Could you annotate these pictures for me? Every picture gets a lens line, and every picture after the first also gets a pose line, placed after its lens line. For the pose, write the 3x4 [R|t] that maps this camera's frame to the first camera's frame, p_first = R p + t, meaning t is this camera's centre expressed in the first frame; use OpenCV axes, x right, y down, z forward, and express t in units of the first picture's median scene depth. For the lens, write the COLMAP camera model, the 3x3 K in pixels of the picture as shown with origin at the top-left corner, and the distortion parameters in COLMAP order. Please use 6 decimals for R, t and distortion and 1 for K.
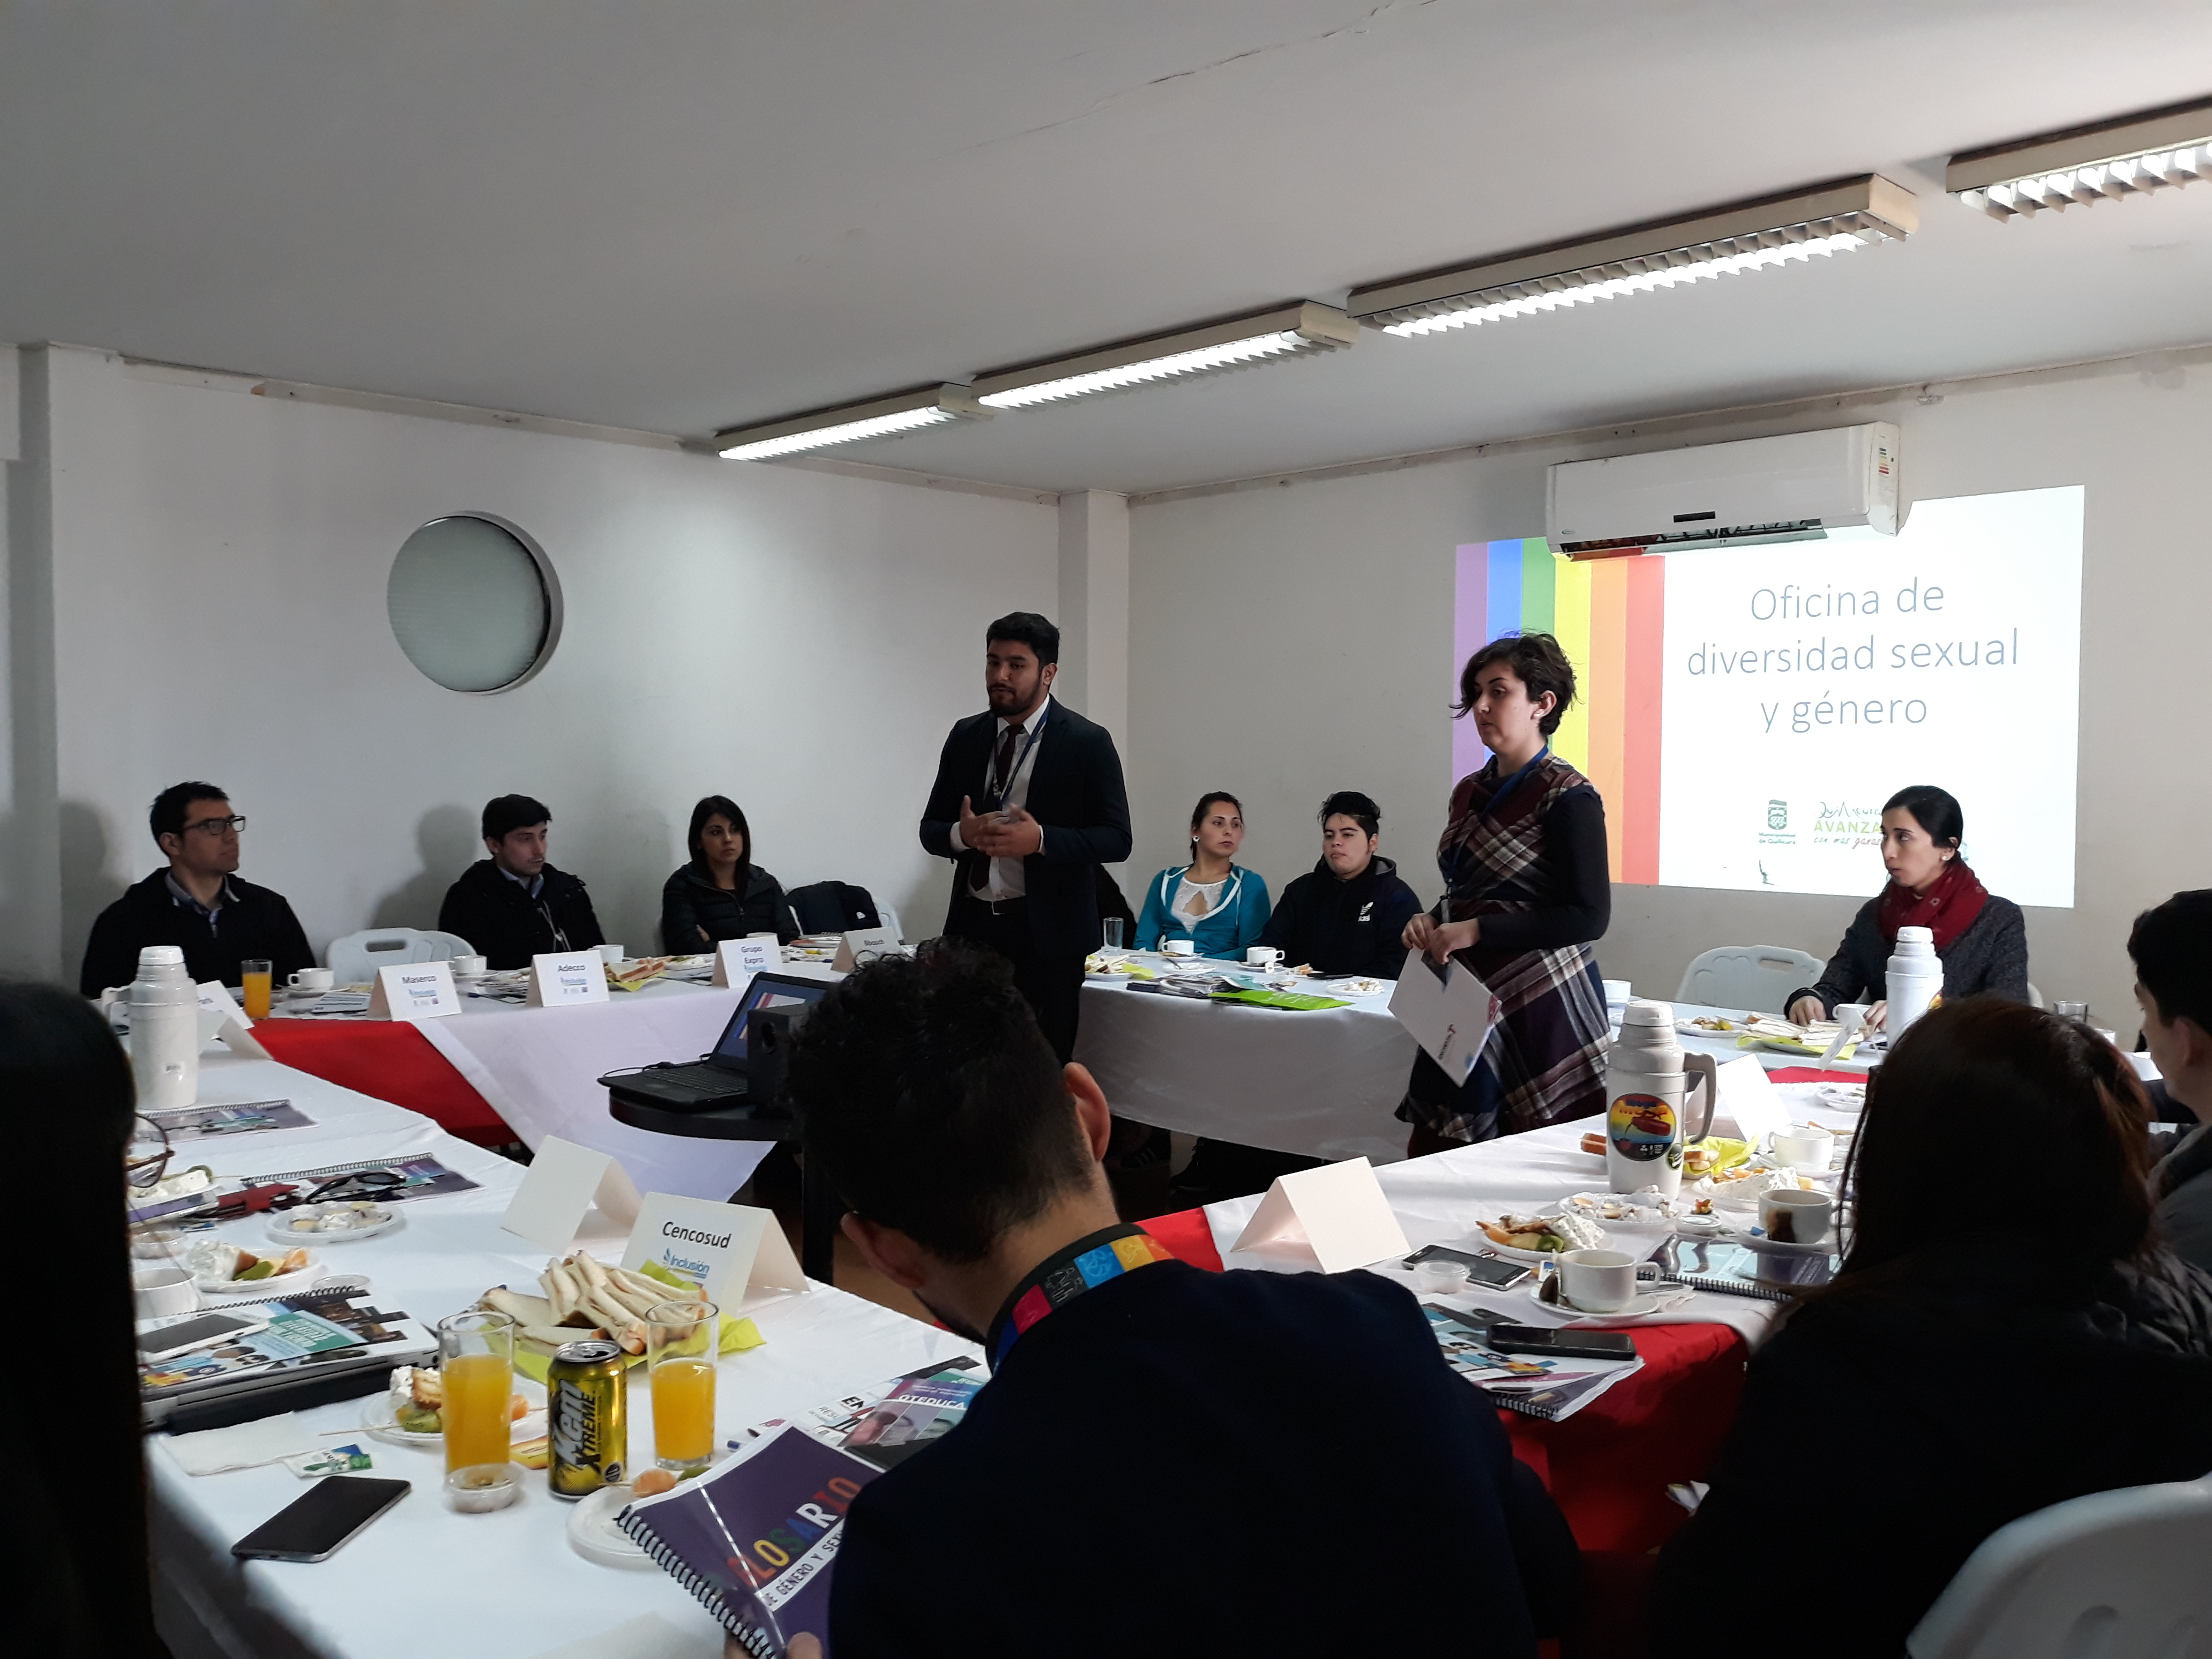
lens RADIAL K [[1750.4, 0, 1104.3], [0, 1750.4, 827.7], [0, 0, 1]] dist [-0.011519, -0.011589]
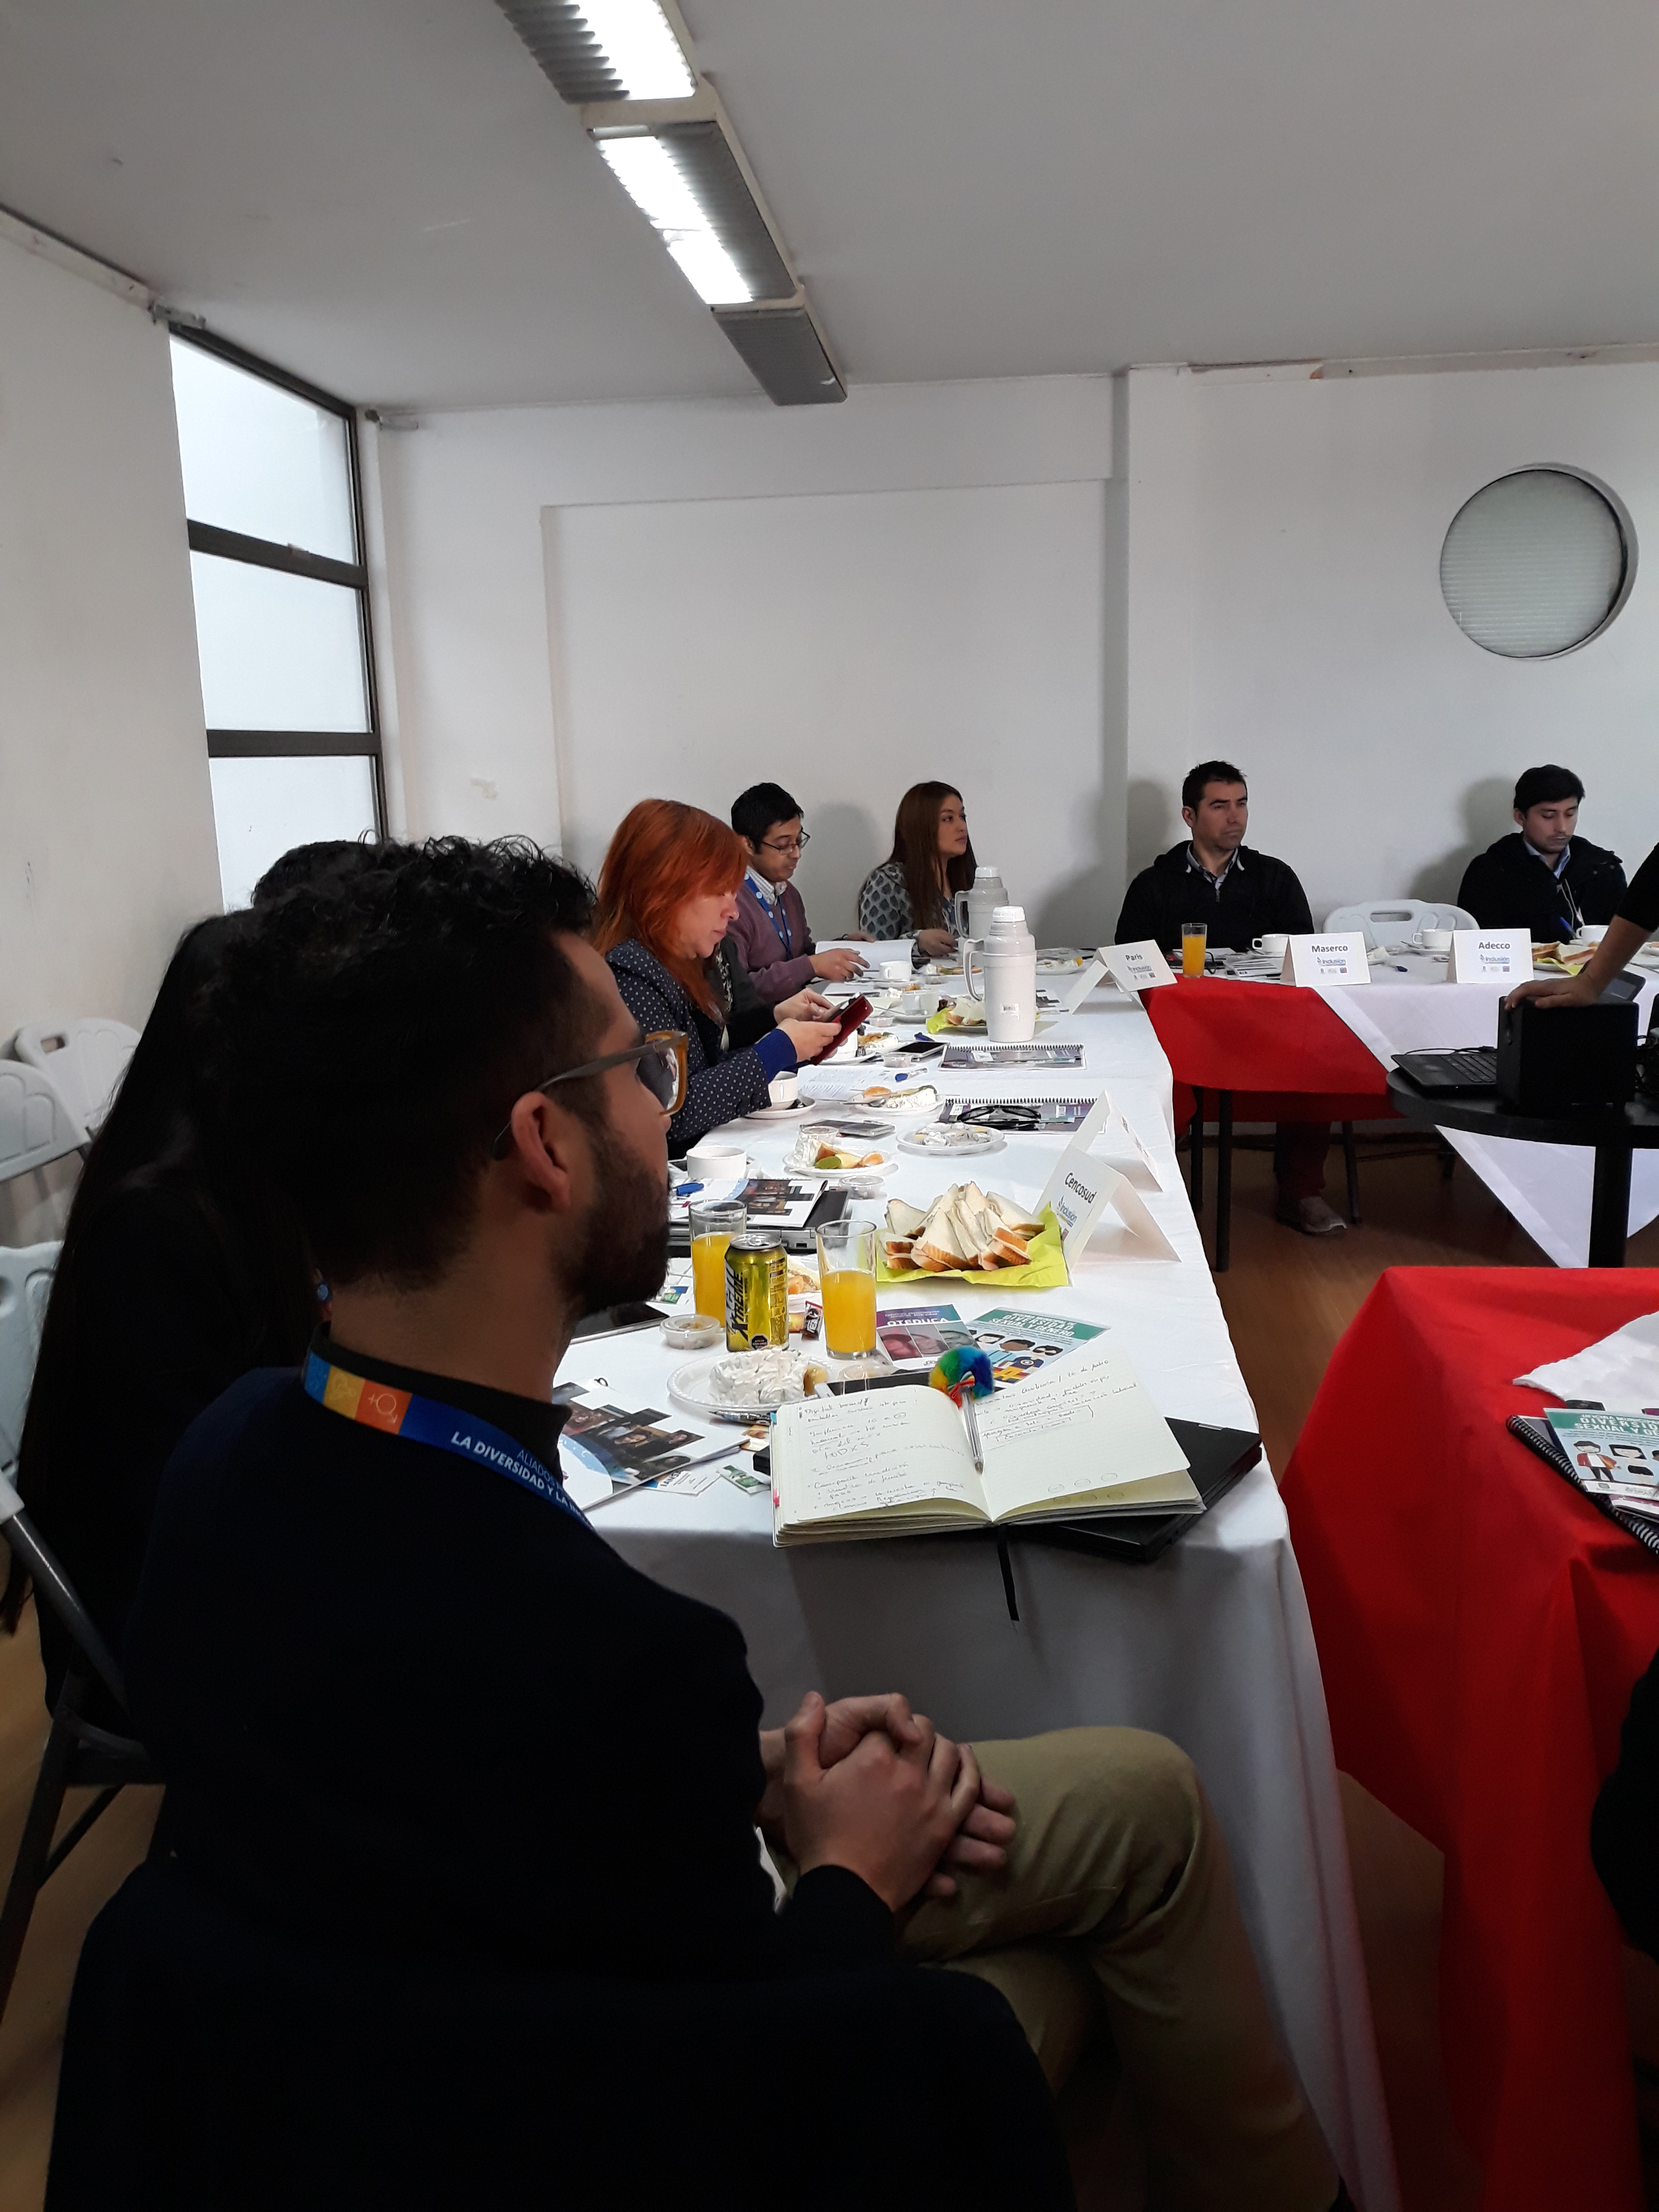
lens RADIAL K [[1750.4, 0, 828.7], [0, 1750.4, 1110.3], [0, 0, 1]] dist [-0.011519, -0.011589]
pose [[0.657098, 0.123148, -0.743678, 0.172872], [0.010065, 0.985044, 0.172009, -0.001206], [0.753738, -0.120512, 0.646031, 0.067845]]
